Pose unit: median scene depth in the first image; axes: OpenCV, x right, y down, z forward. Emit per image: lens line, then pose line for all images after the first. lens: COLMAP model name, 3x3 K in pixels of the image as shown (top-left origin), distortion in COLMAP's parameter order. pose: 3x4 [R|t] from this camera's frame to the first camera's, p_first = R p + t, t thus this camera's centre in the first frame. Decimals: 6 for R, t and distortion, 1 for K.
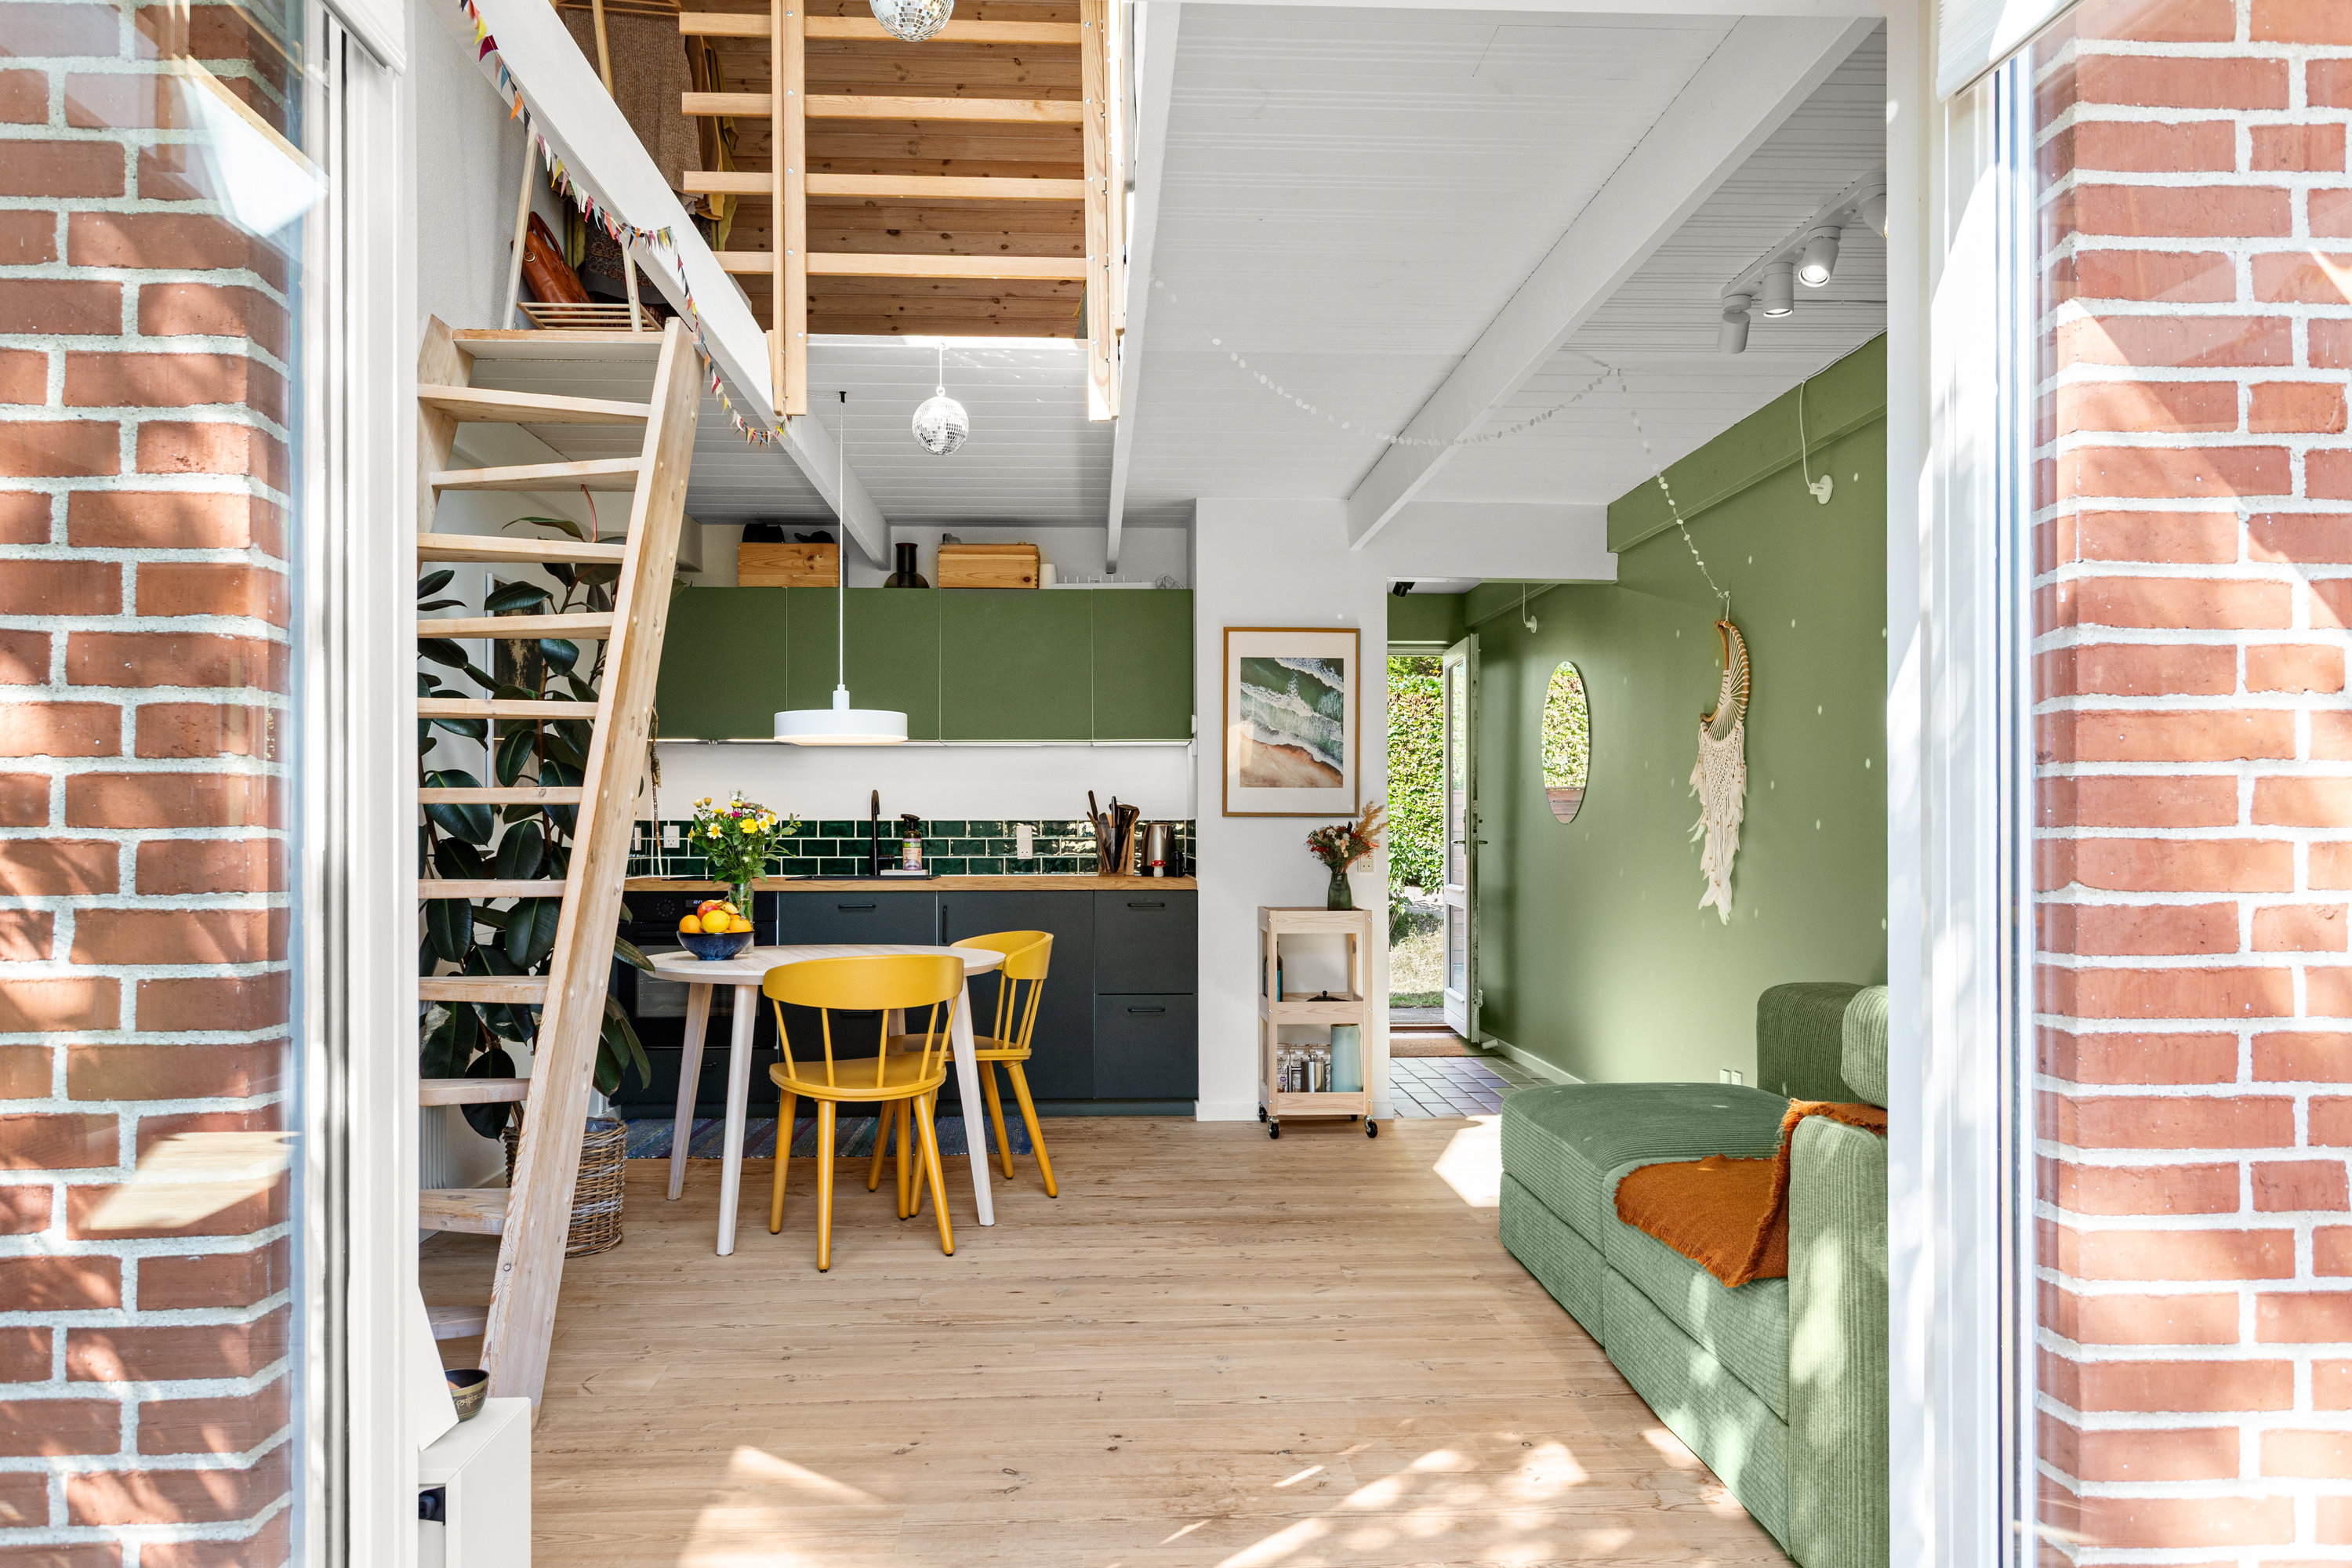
lens RADIAL K [[1590.3, 0, 1177.3], [0, 1590.3, 821.7], [0, 0, 1]] dist [0.009016, 0.000197]
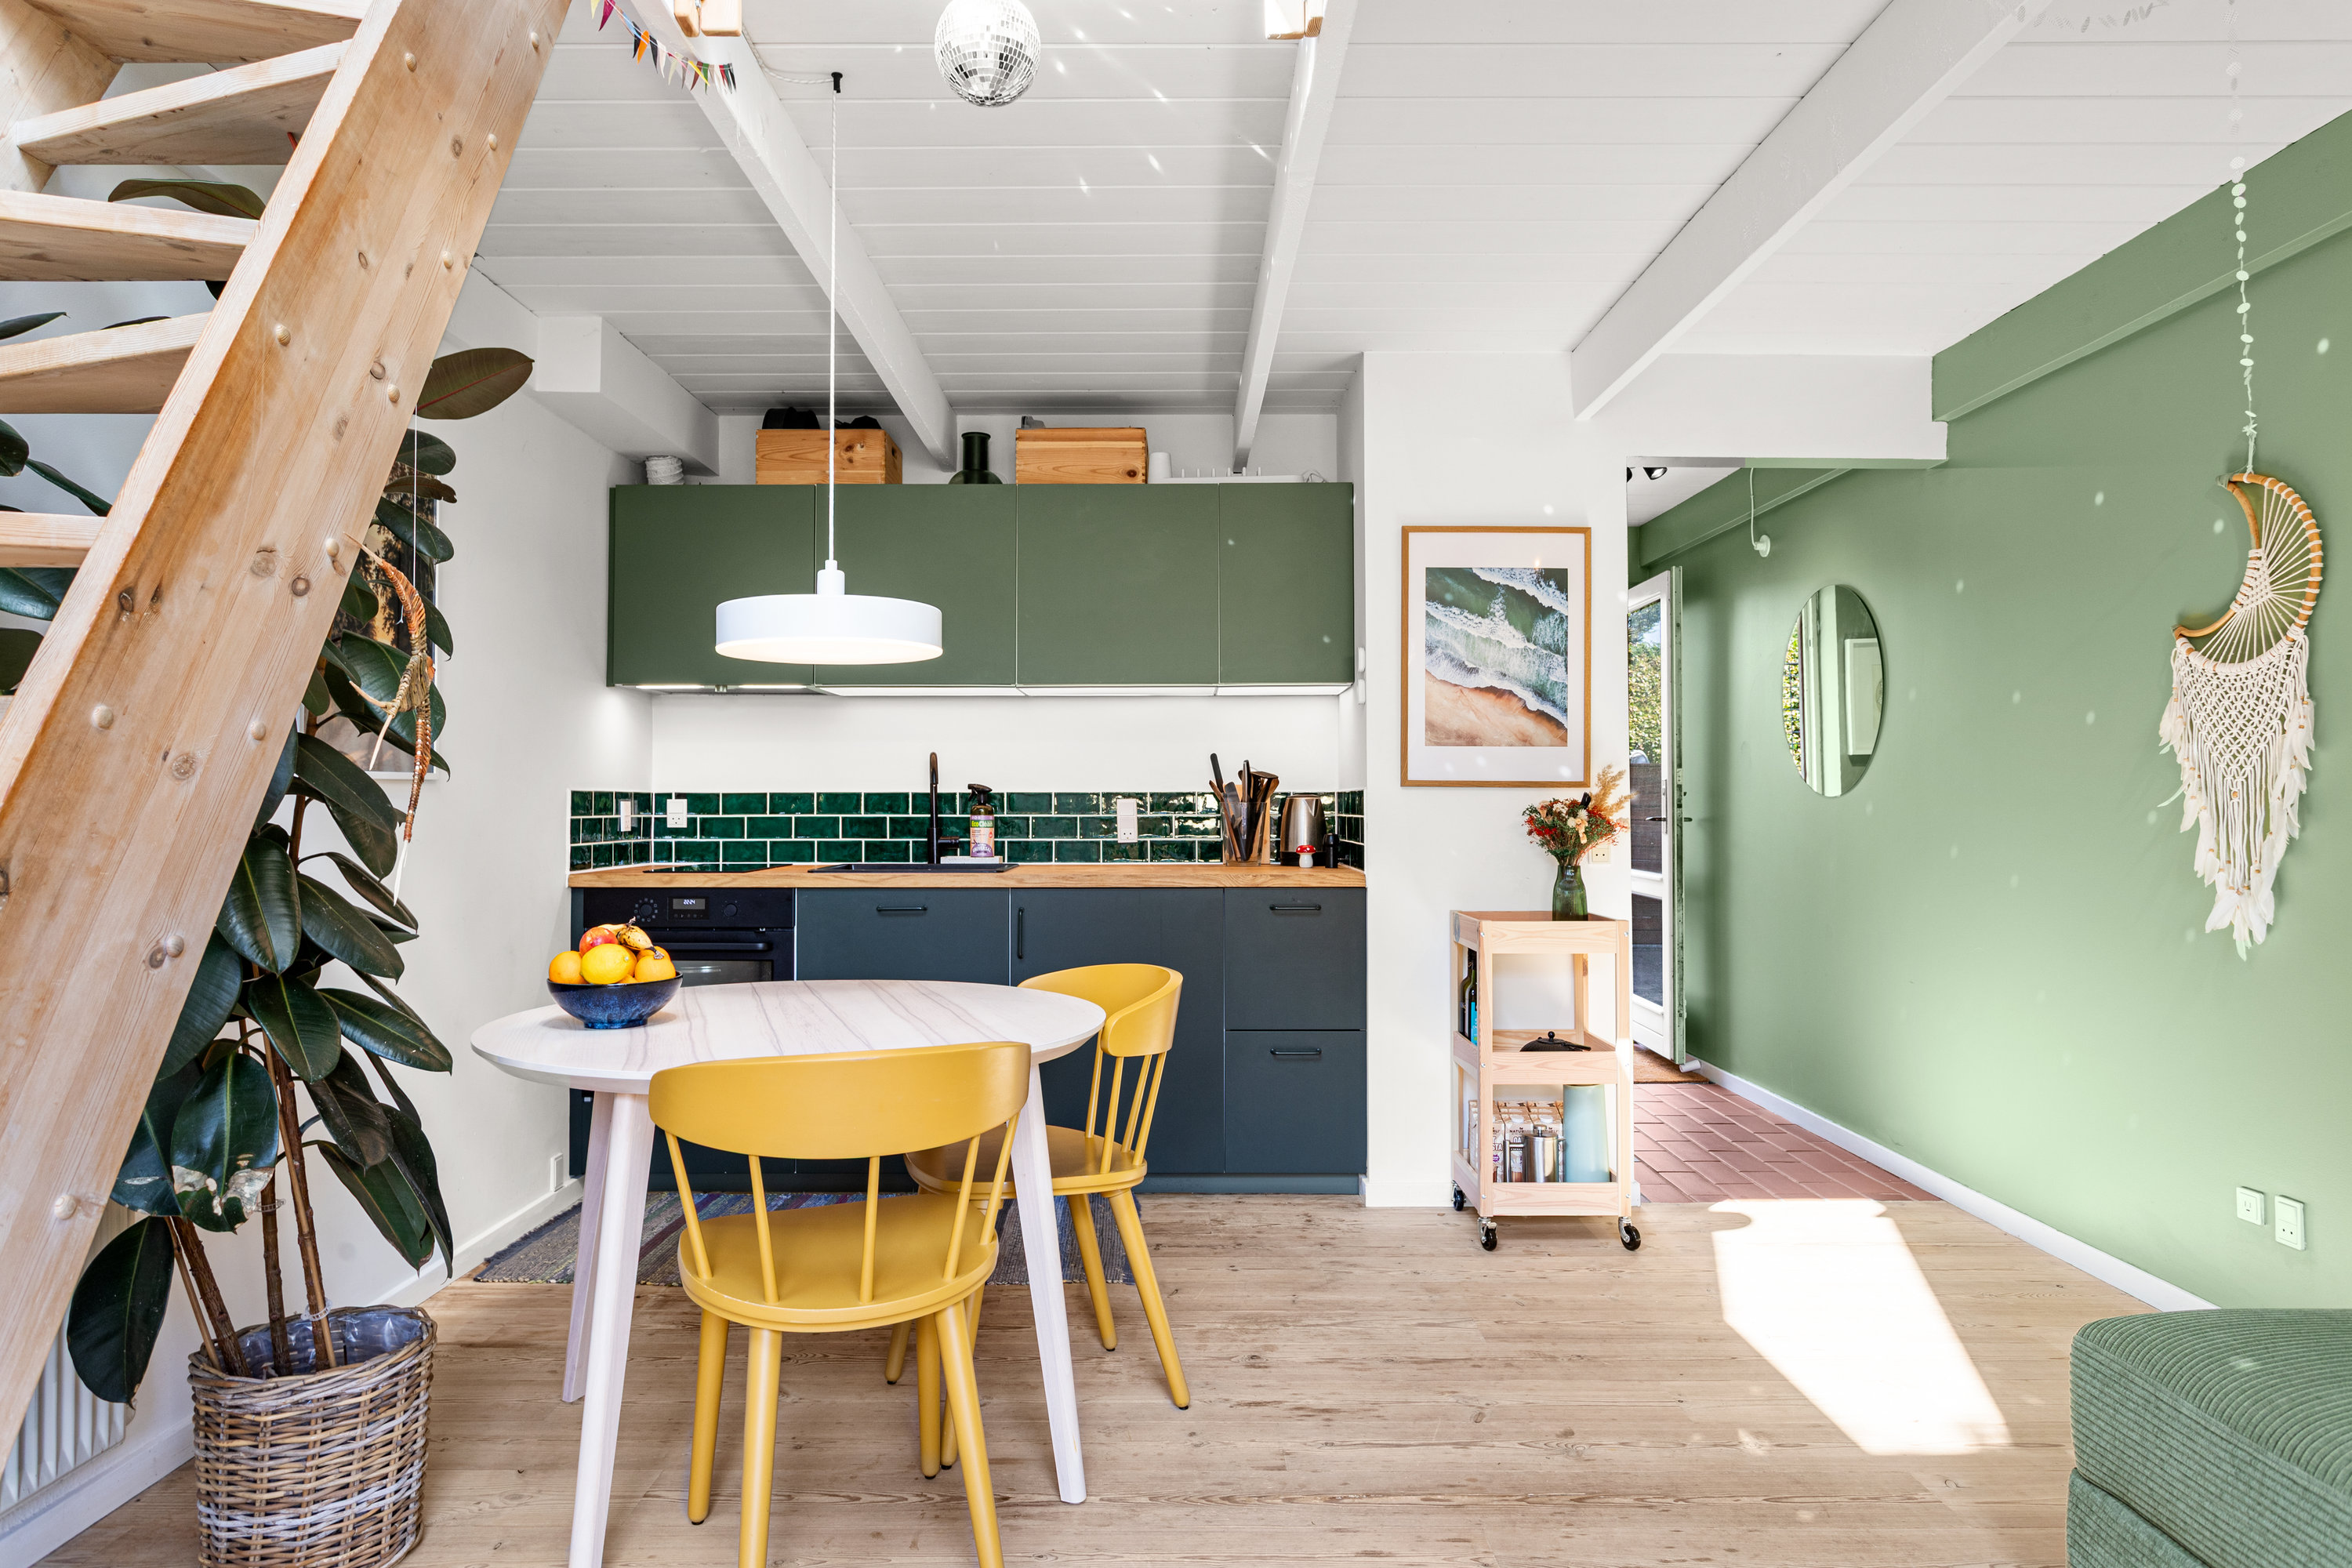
lens RADIAL K [[1385.3, 0, 1176.6], [0, 1385.3, 766.4], [0, 0, 1]] dist [-0.004402, 0.000597]
pose [[0.998646, -0.001015, -0.052020, -0.040910], [-0.000133, 0.999757, -0.022058, 0.001617], [0.052030, 0.022035, 0.998402, 0.362639]]
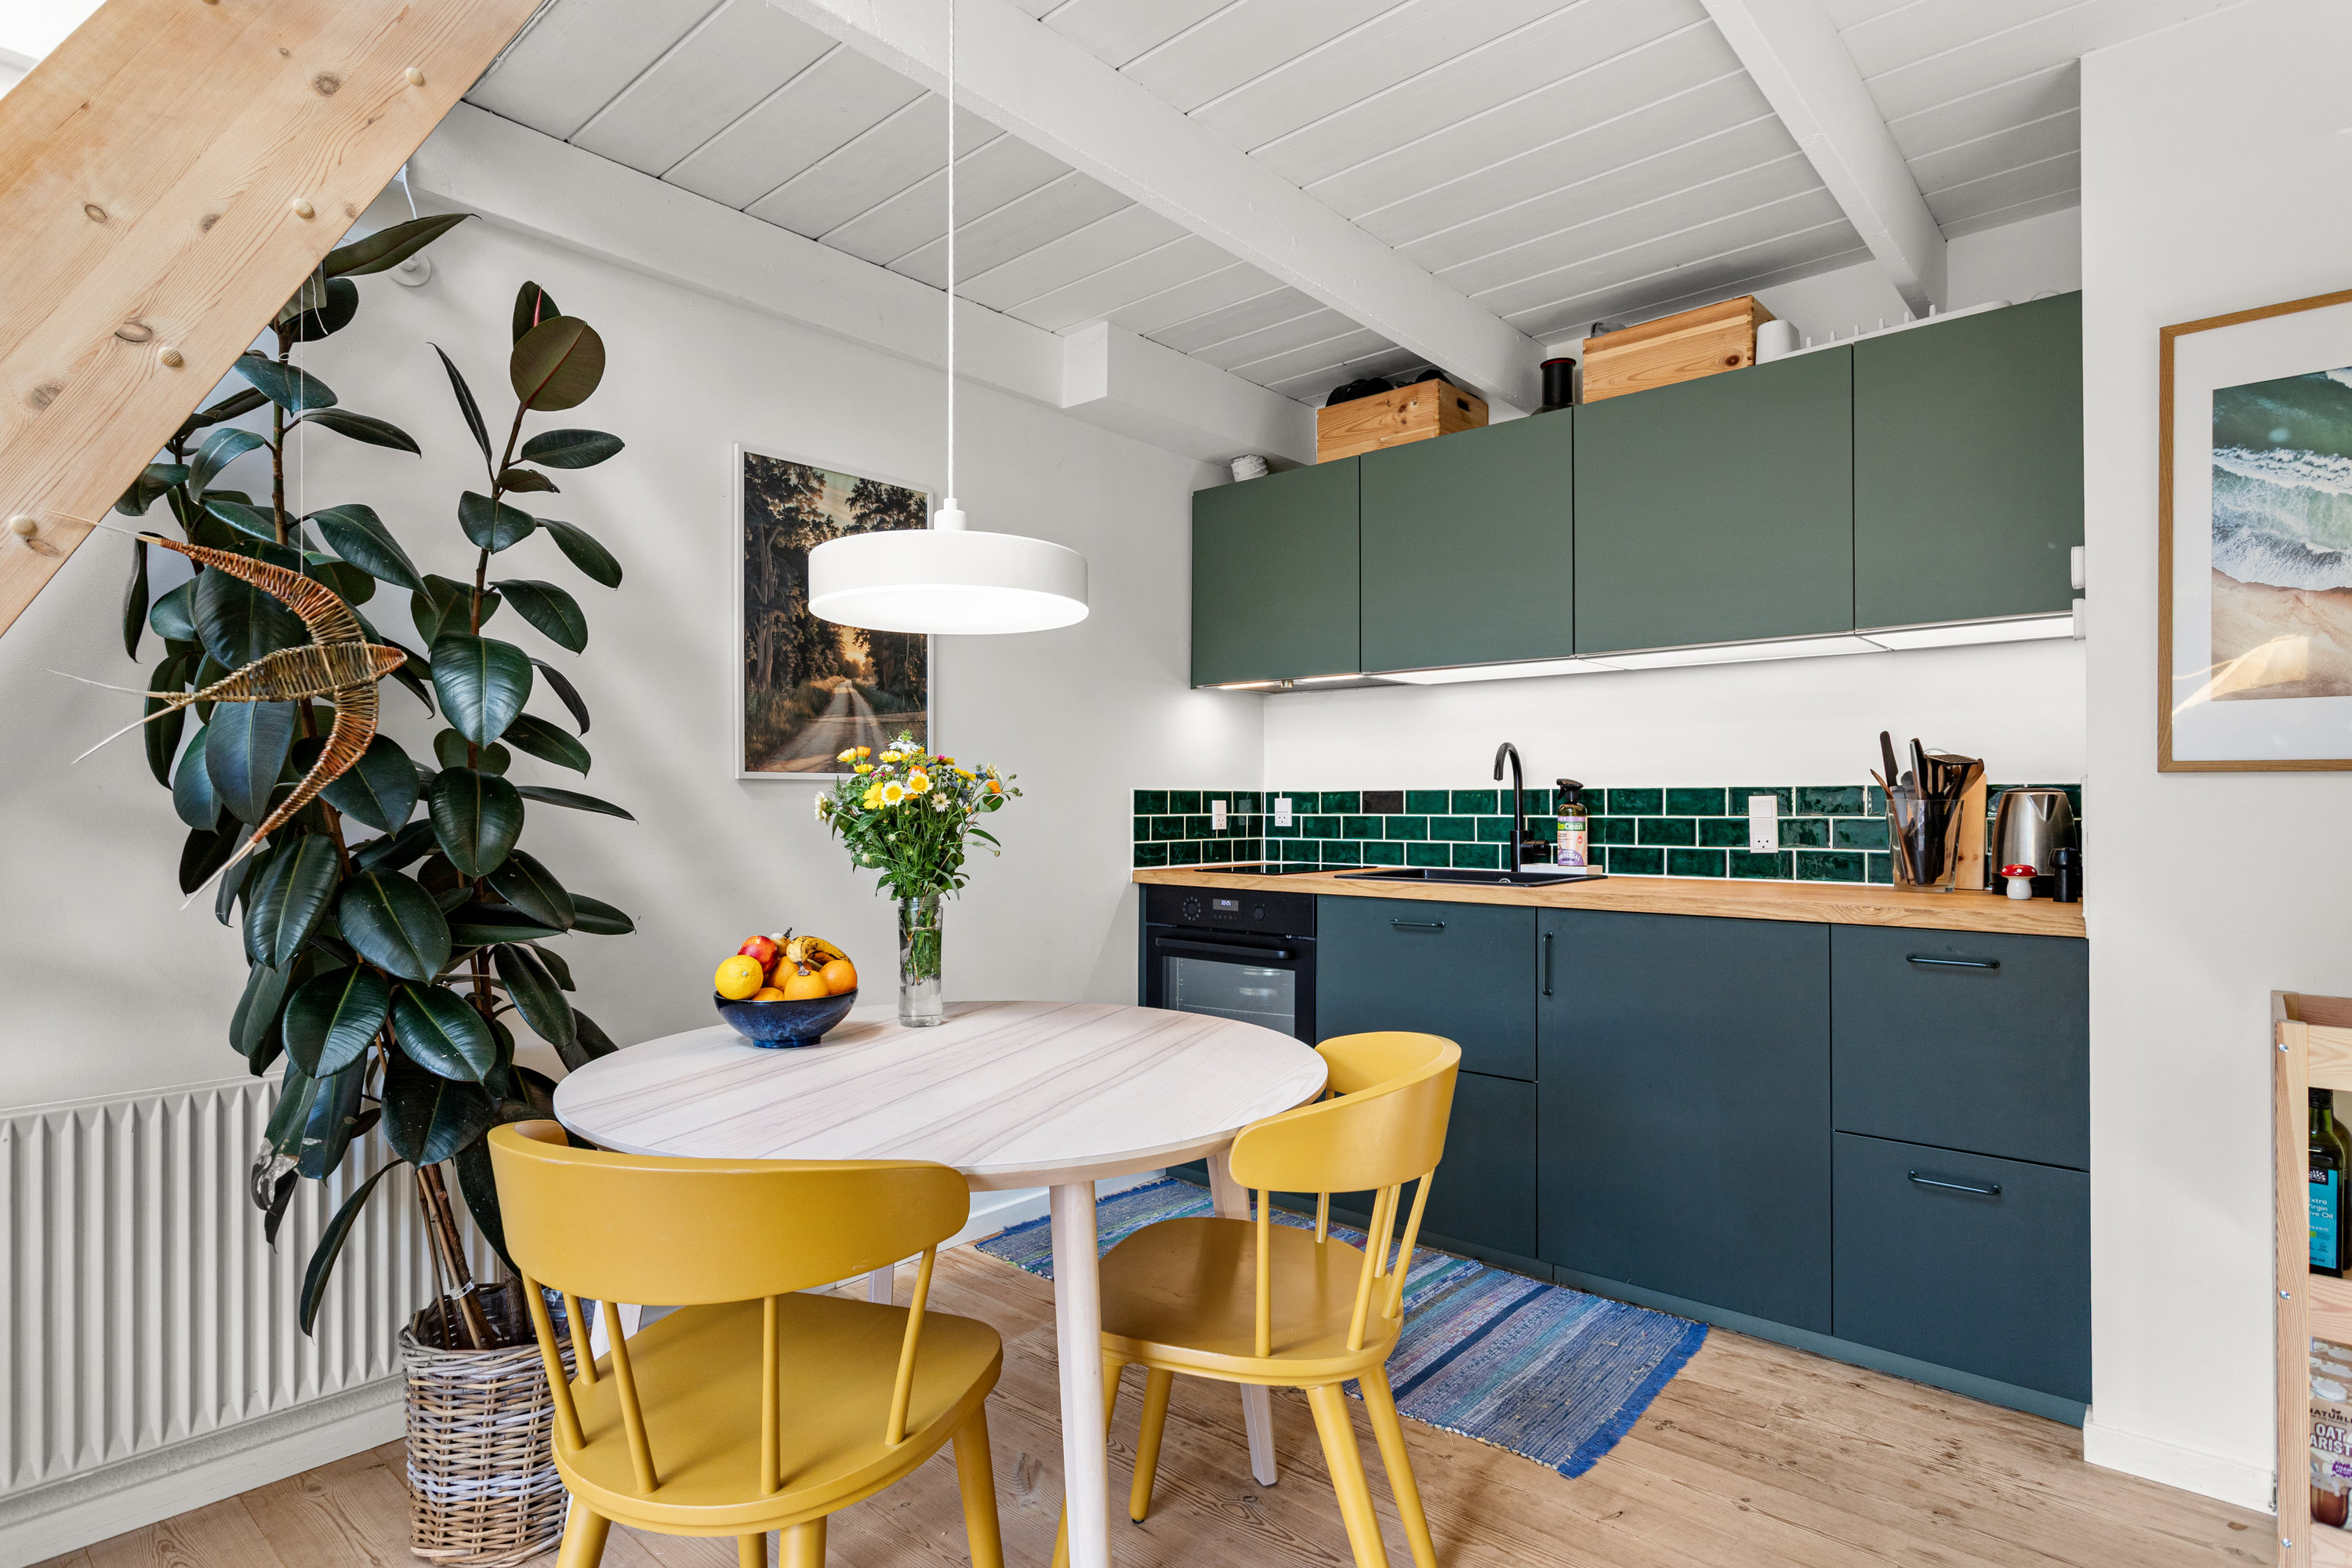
lens RADIAL K [[1207.7, 0, 1170.2], [0, 1207.7, 794.7], [0, 0, 1]] dist [-0.003217, 0.000843]
pose [[0.712957, -0.005426, -0.701186, 0.065957], [0.003736, 0.999985, -0.003939, 0.003234], [0.701197, 0.000189, 0.712967, 0.580793]]
